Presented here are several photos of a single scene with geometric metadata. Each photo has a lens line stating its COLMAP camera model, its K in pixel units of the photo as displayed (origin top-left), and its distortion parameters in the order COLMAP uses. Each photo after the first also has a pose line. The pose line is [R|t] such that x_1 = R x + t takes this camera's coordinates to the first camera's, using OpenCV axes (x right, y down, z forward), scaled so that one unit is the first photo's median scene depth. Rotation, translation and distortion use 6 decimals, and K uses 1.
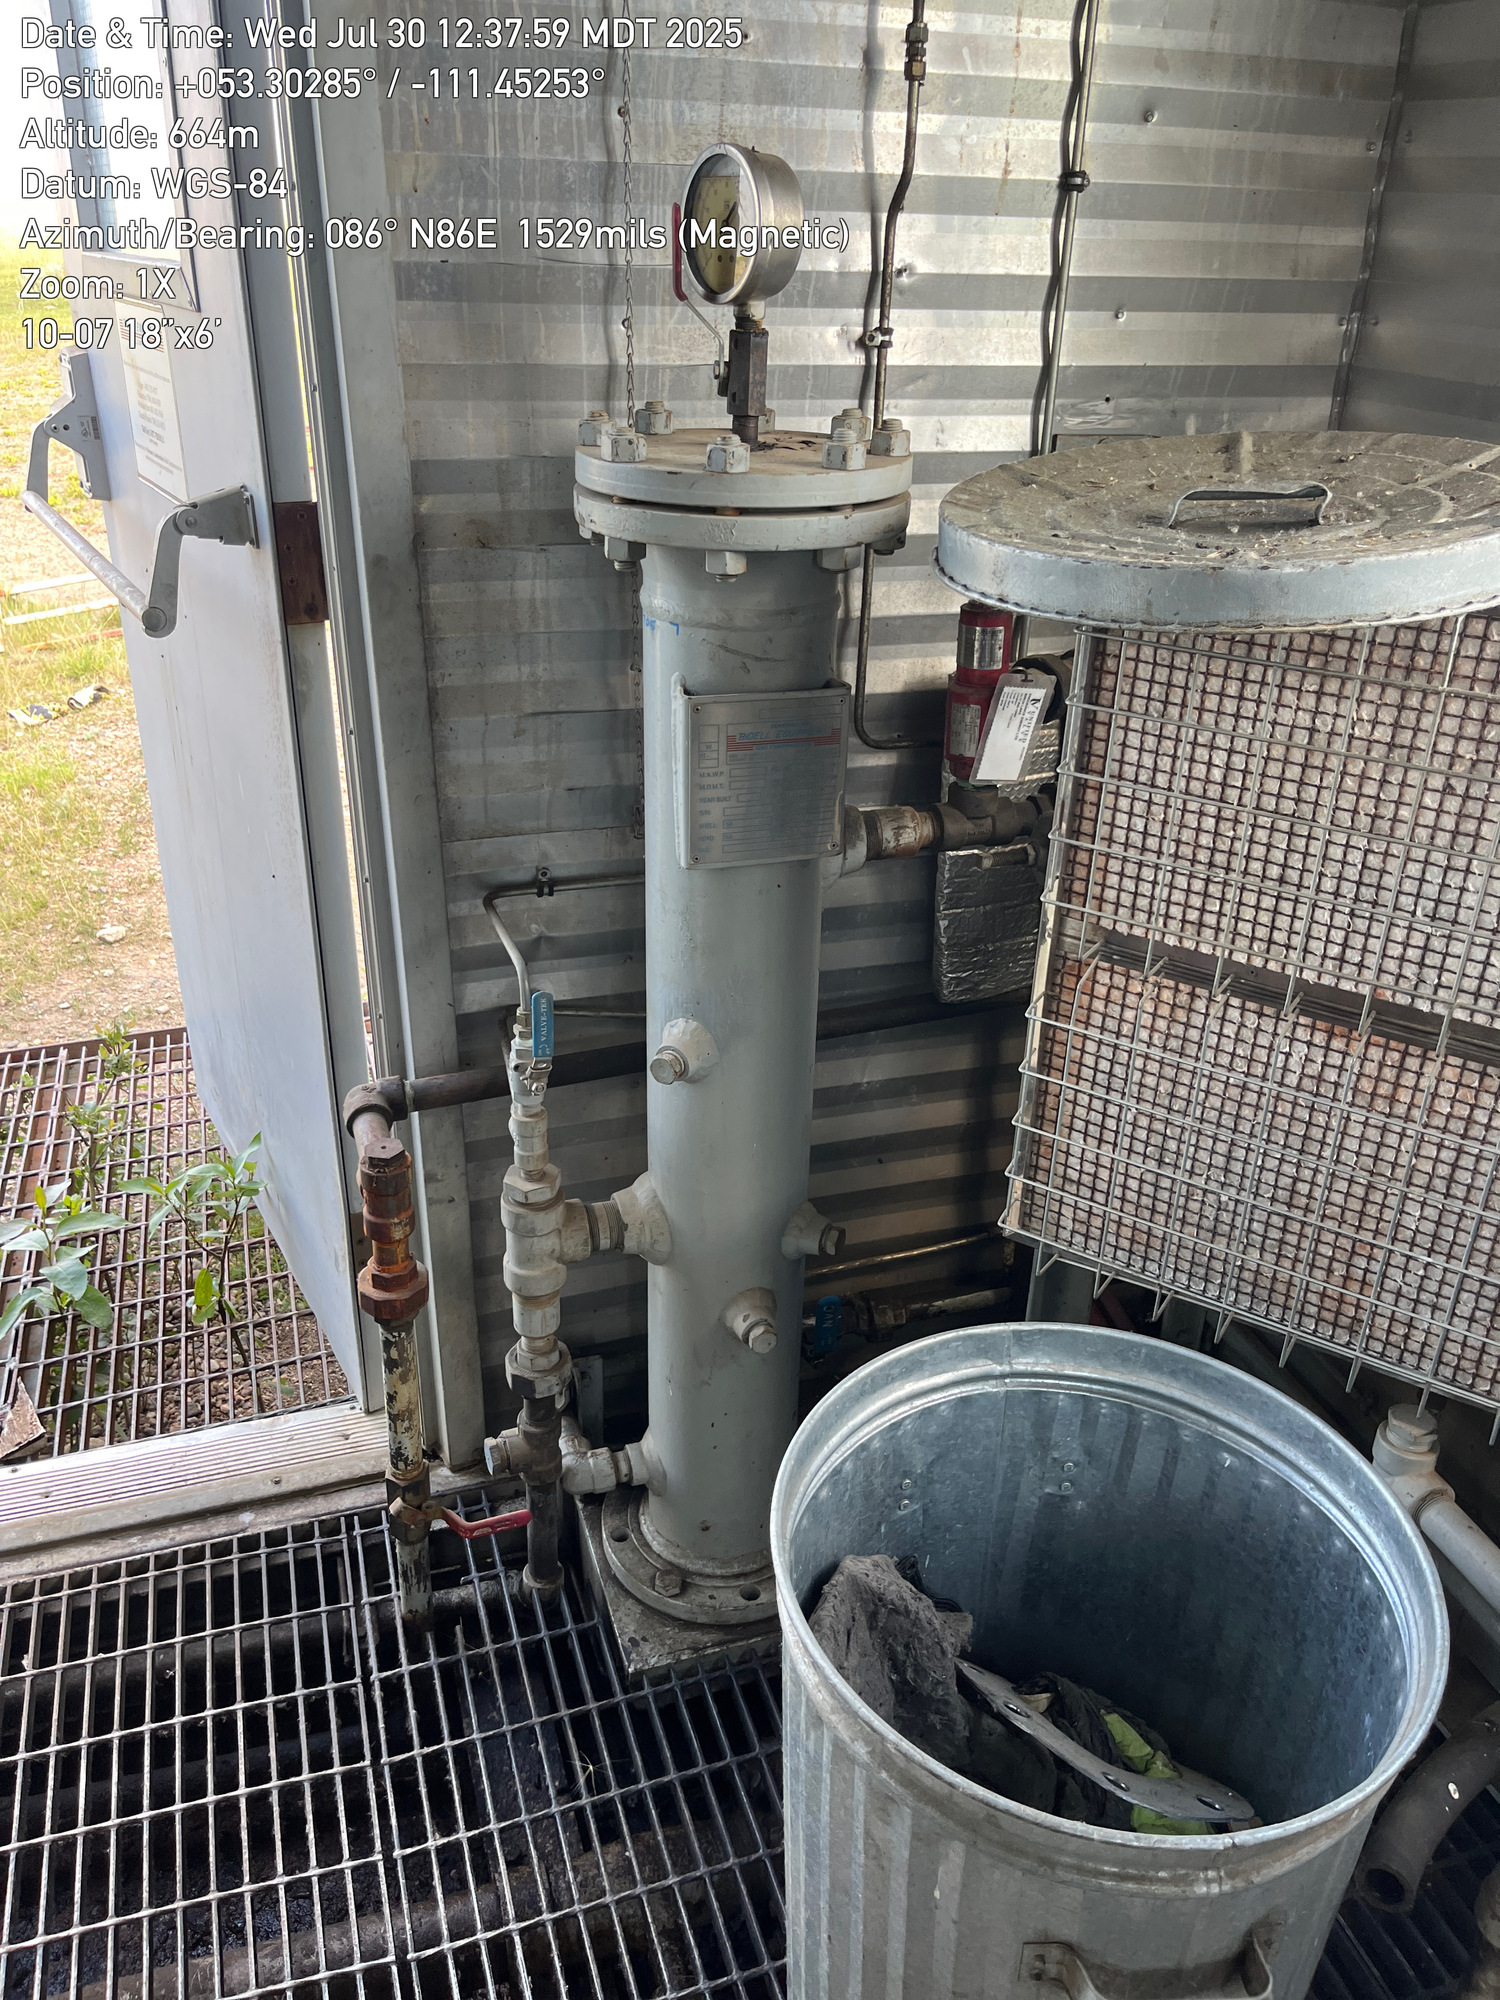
lens RADIAL K [[1514.0, 0, 731.7], [0, 1514.0, 1017.3], [0, 0, 1]] dist [0.059920, -0.095725]
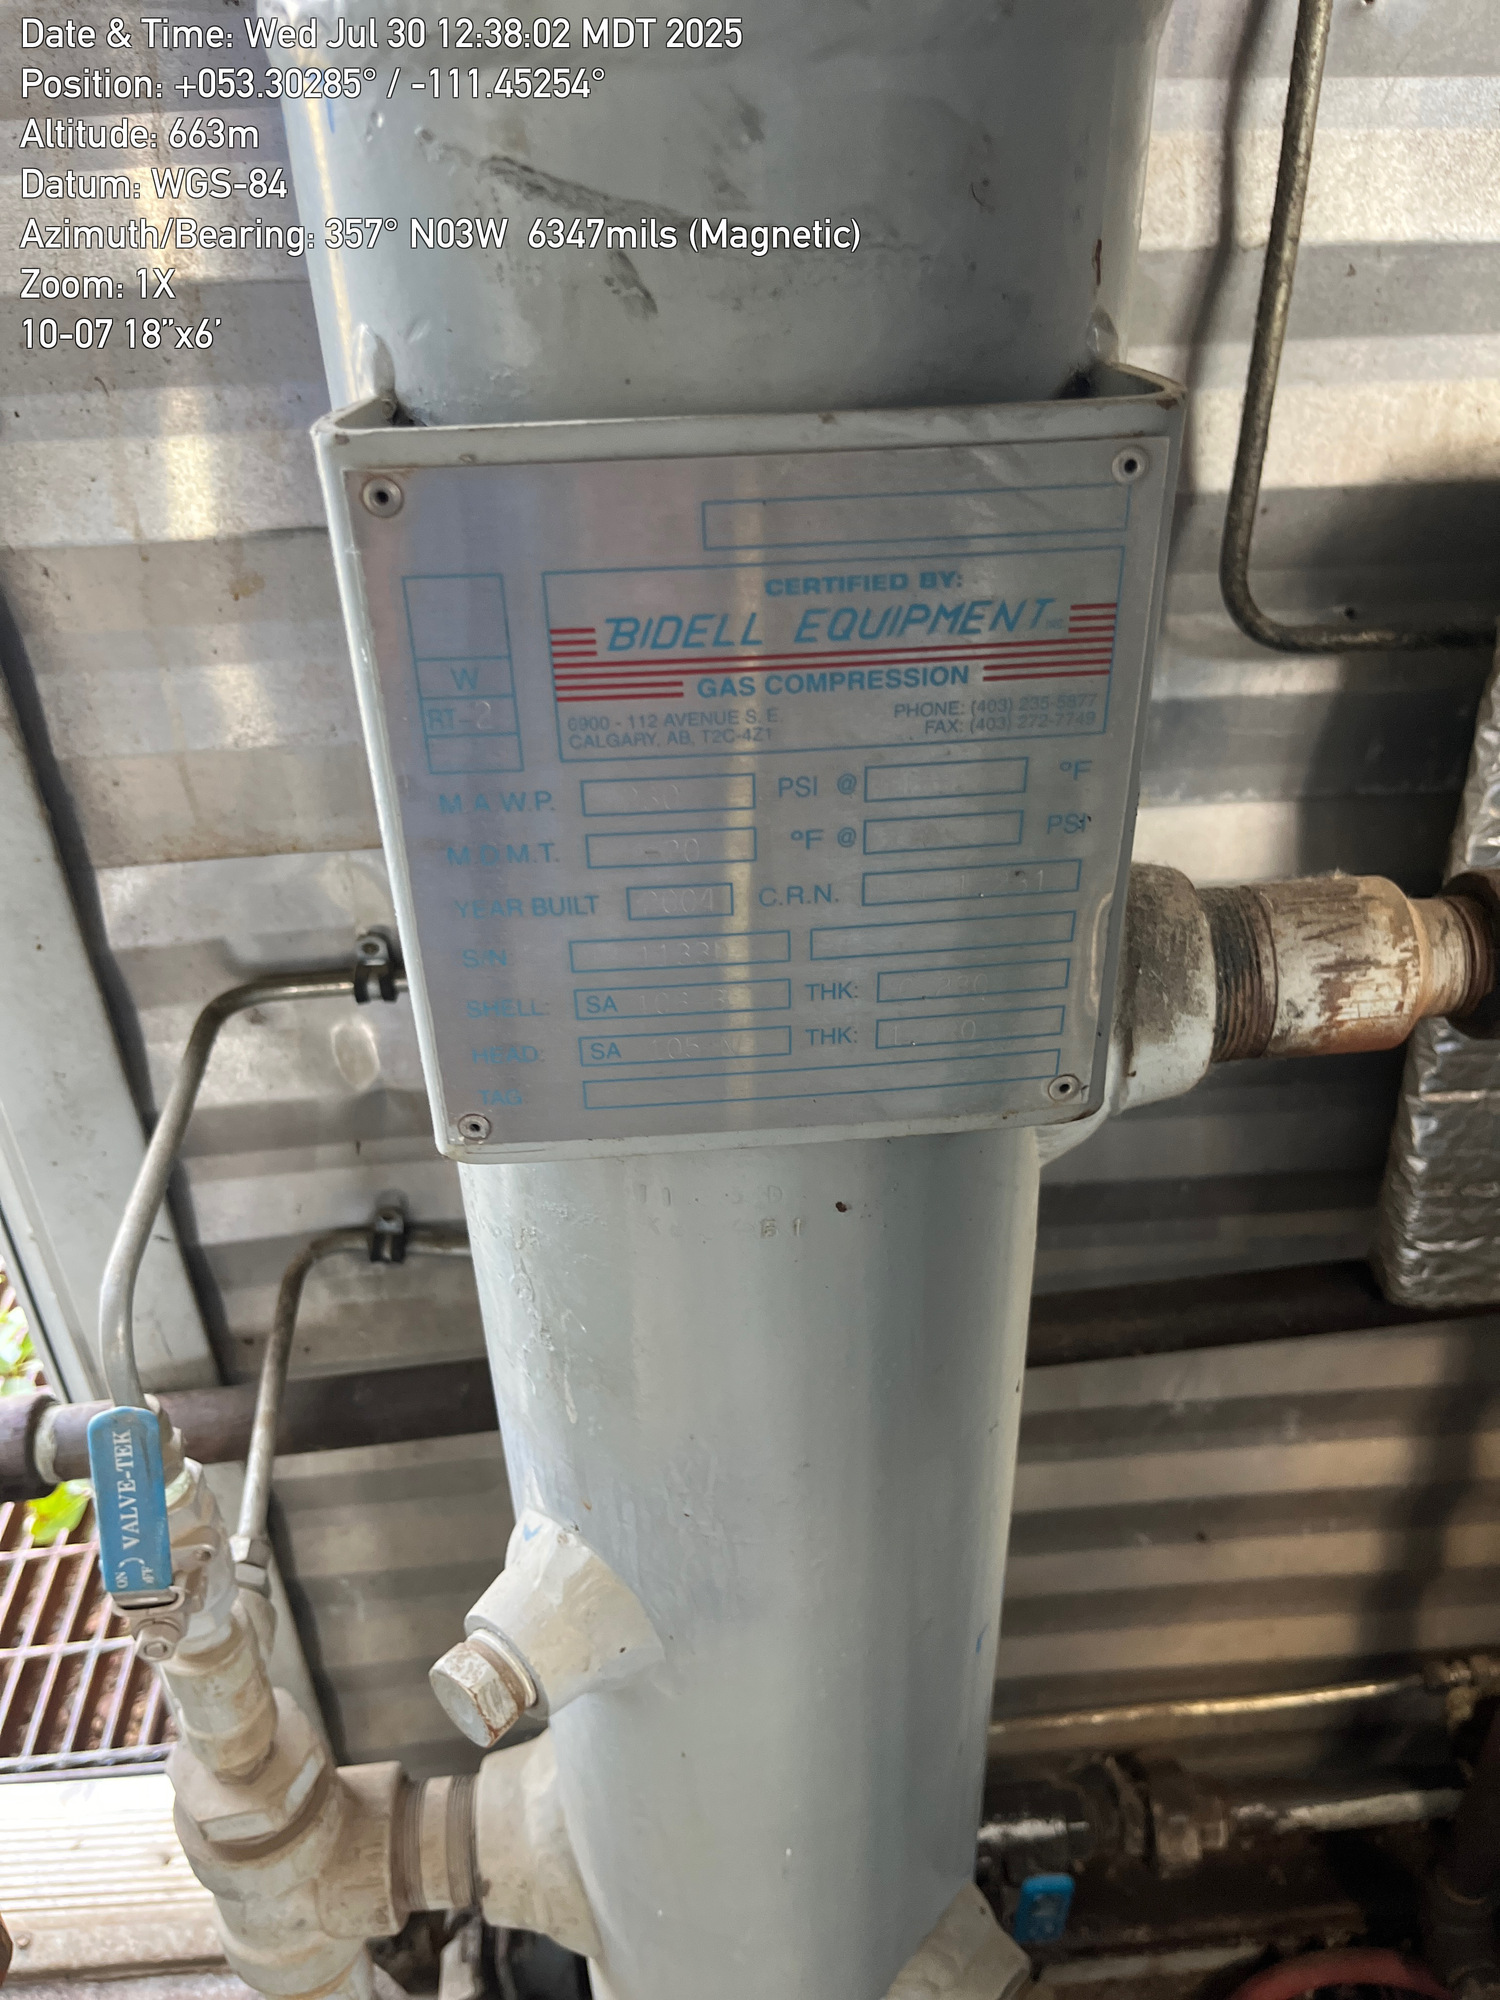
lens RADIAL K [[1514.0, 0, 731.7], [0, 1514.0, 1017.3], [0, 0, 1]] dist [0.059920, -0.095725]
pose [[0.972548, 0.081572, -0.217935, 0.056939], [-0.059802, 0.992705, 0.104693, -0.123979], [0.224885, -0.088786, 0.970332, 0.633501]]
